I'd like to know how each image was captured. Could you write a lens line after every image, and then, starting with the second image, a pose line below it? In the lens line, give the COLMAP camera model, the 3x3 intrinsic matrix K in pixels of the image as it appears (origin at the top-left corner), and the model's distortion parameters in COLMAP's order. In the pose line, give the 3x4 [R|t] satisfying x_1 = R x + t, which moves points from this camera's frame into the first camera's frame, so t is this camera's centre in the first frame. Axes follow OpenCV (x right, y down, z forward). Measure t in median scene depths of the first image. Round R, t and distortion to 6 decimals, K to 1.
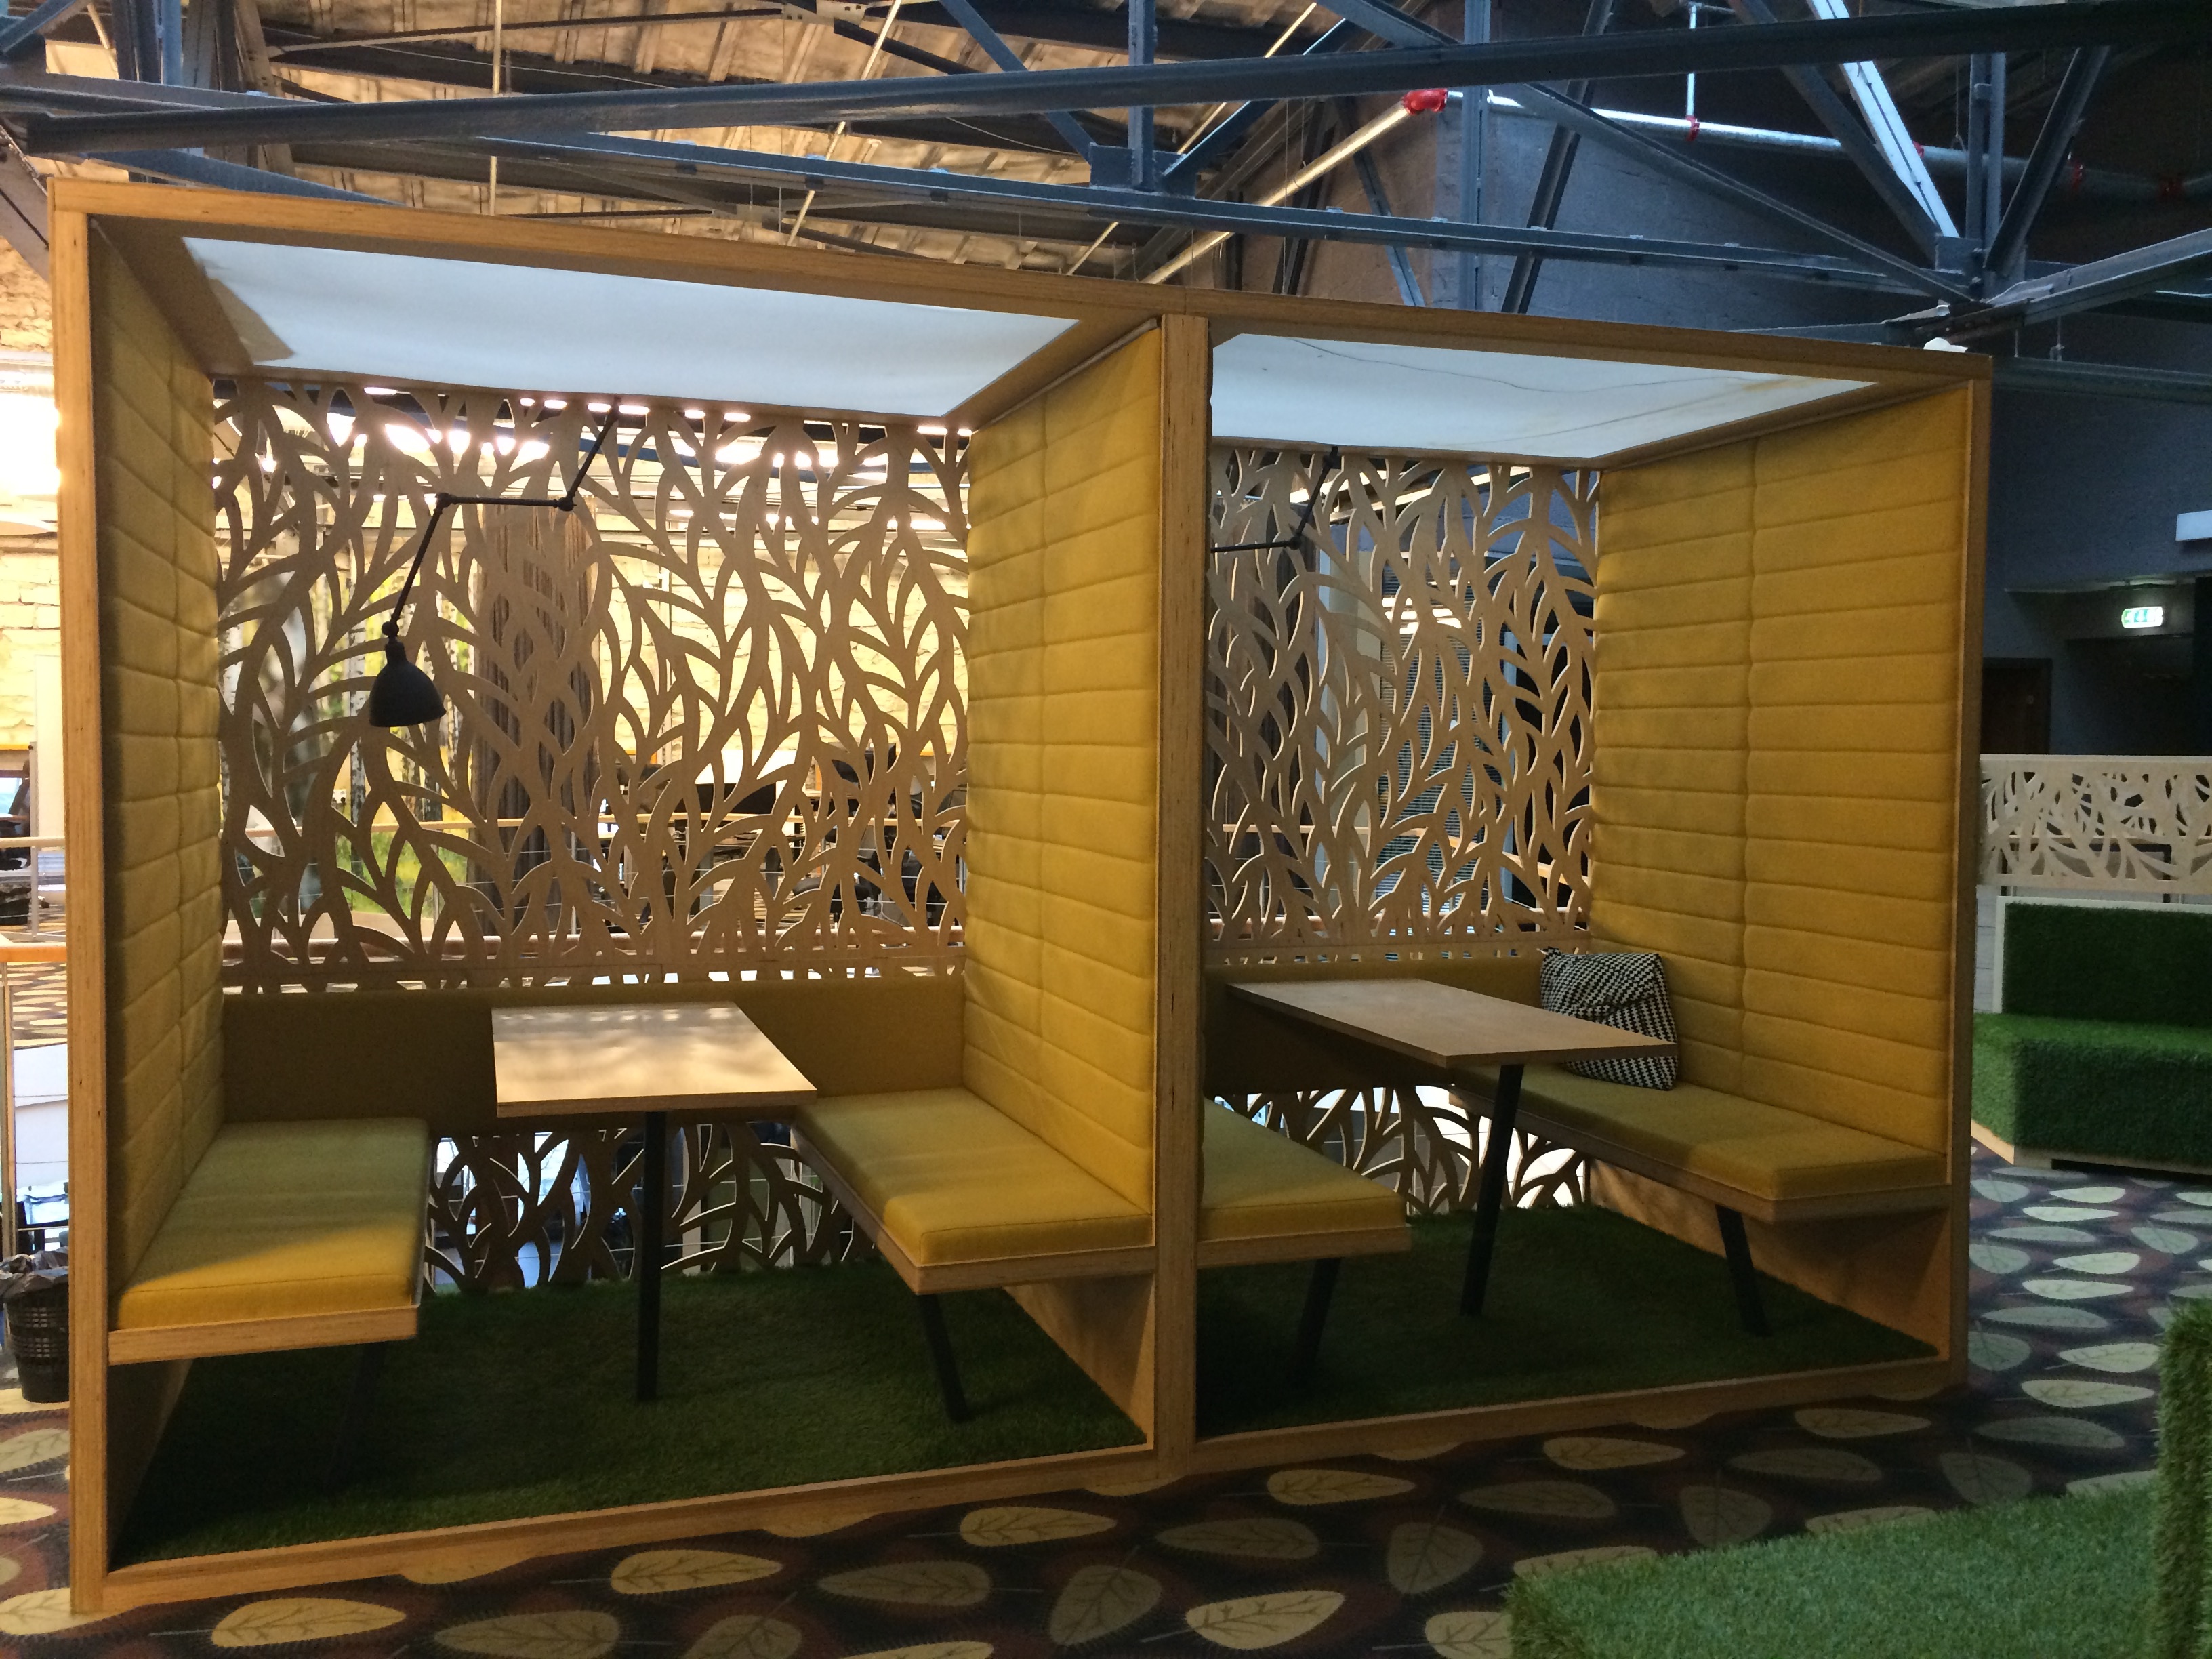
lens RADIAL K [[1900.8, 0, 1110.0], [0, 1900.8, 825.7], [0, 0, 1]] dist [0.030429, -0.026053]
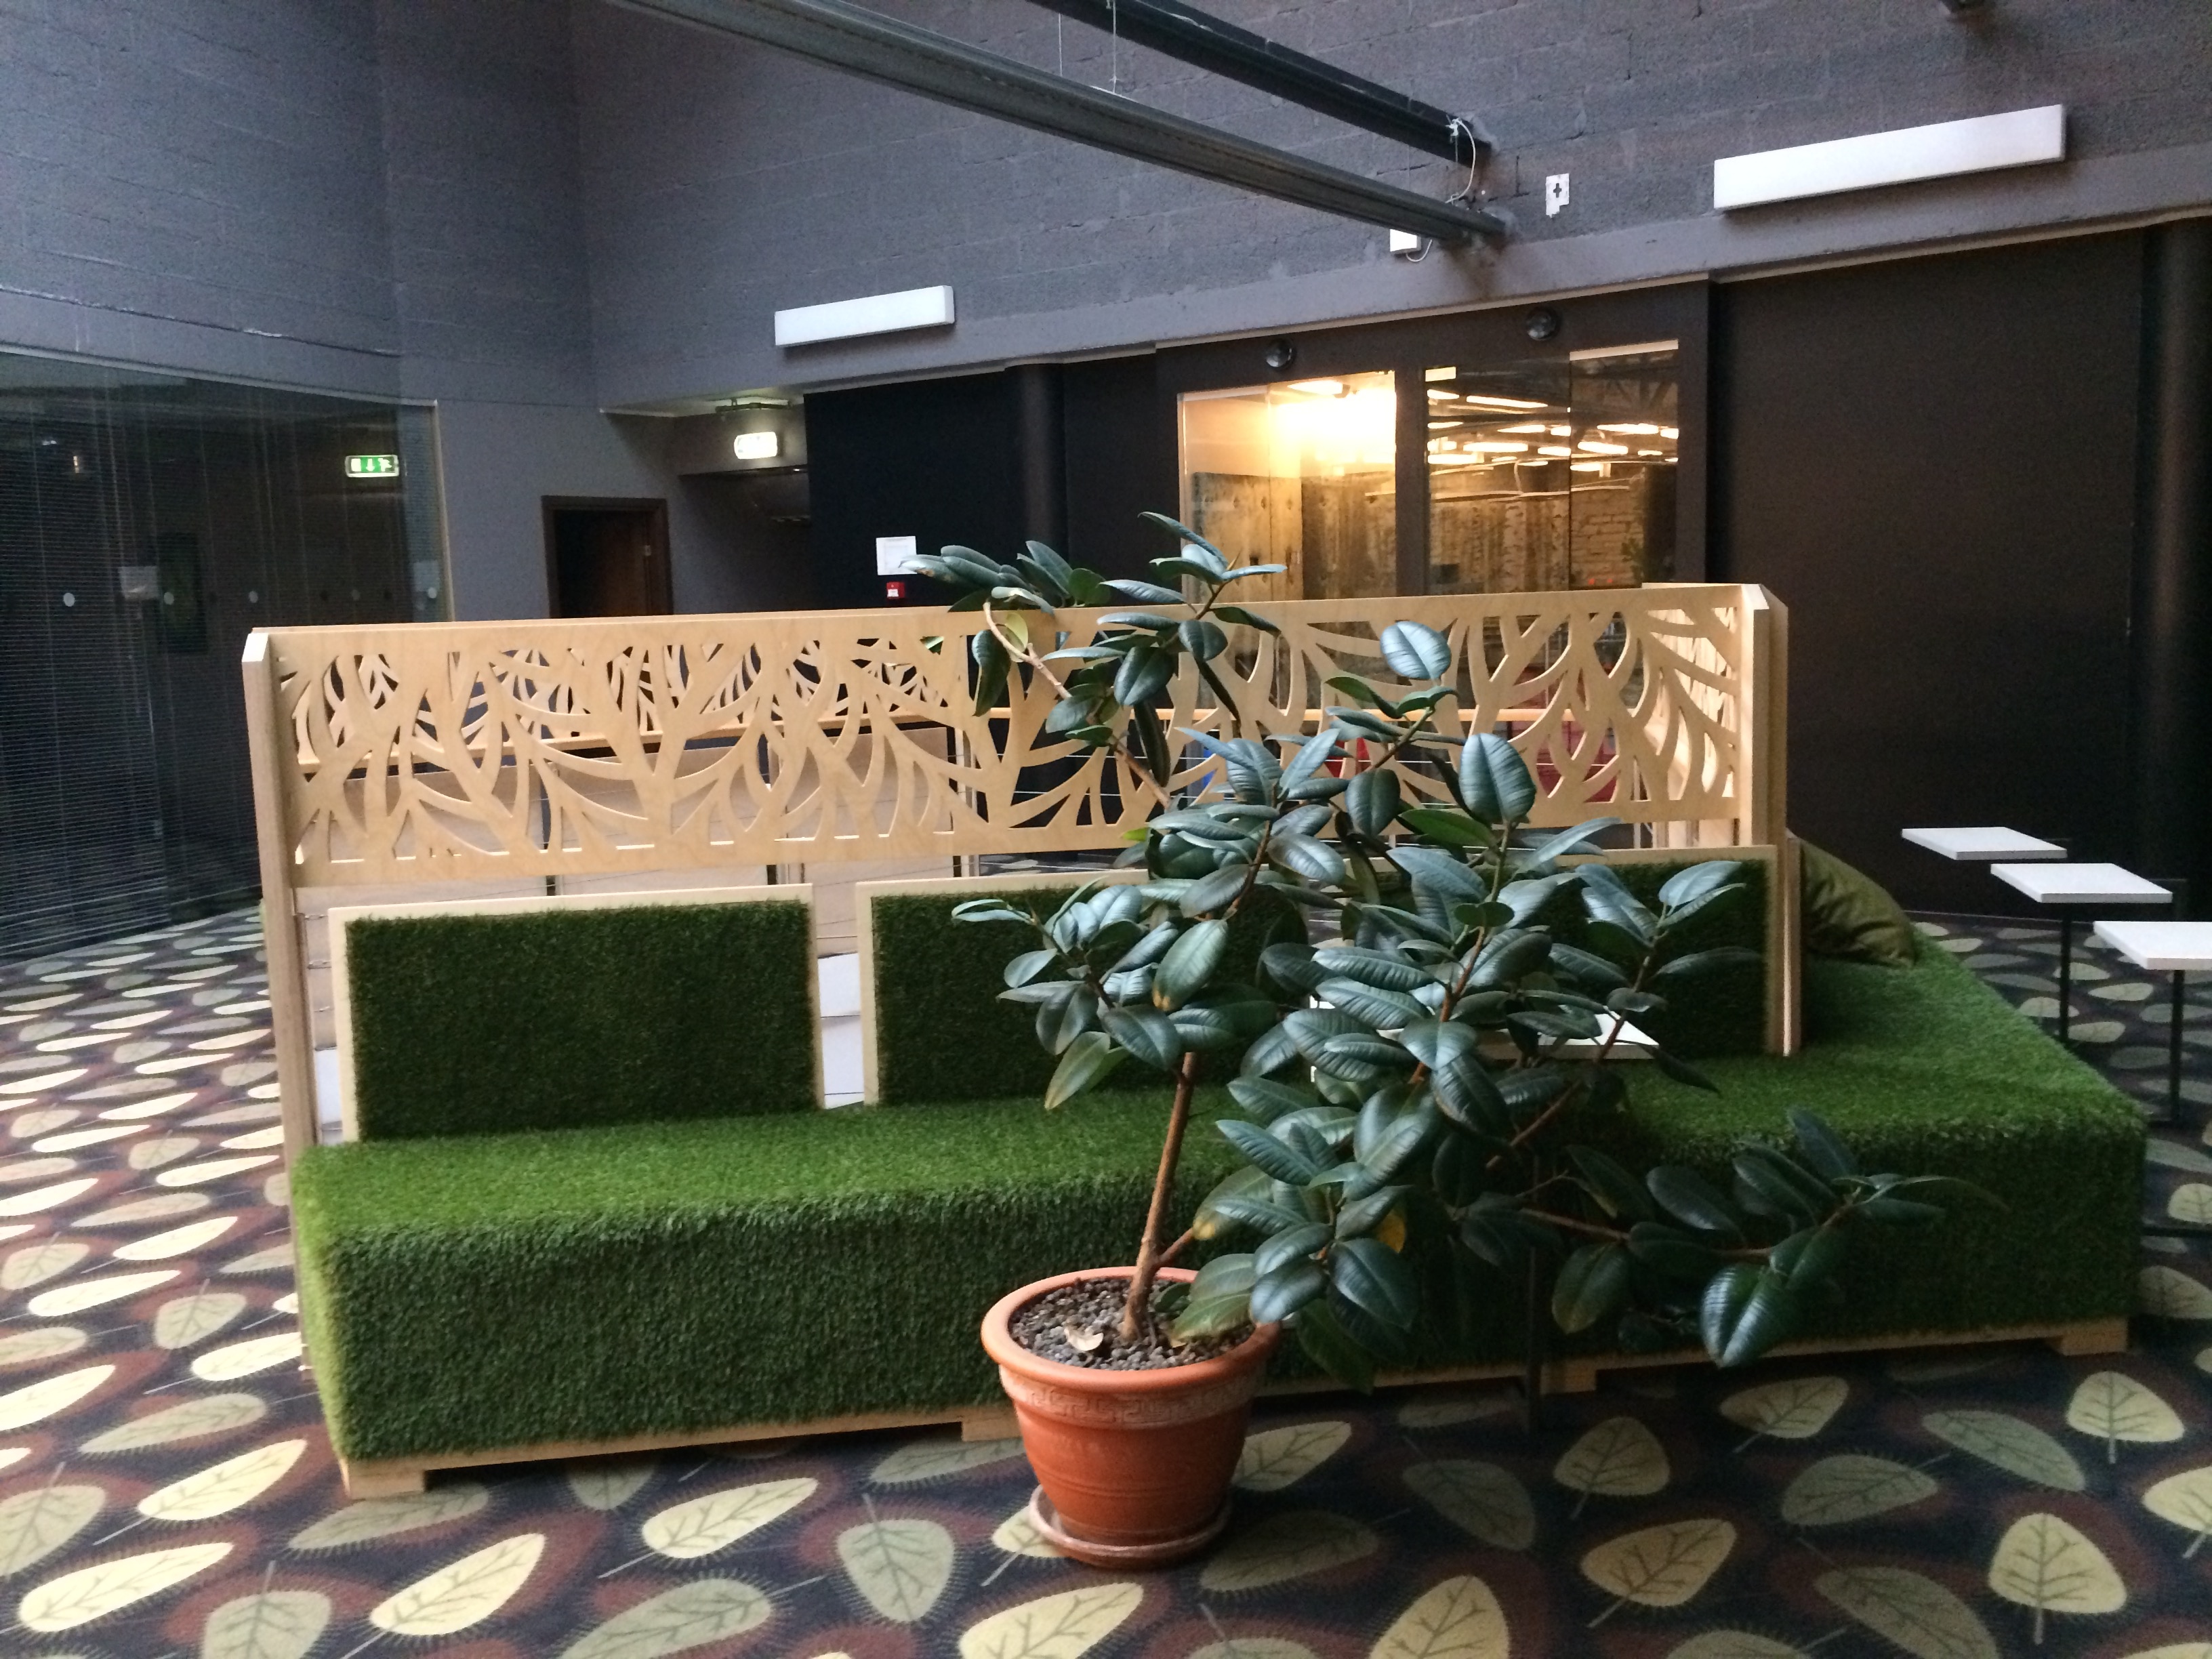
lens RADIAL K [[1900.8, 0, 1104.6], [0, 1900.8, 828.0], [0, 0, 1]] dist [0.030429, -0.026053]
pose [[0.810547, -0.103386, 0.576476, 0.176346], [0.064153, 0.994046, 0.088072, -0.007767], [-0.582149, -0.034404, 0.812354, 0.246210]]
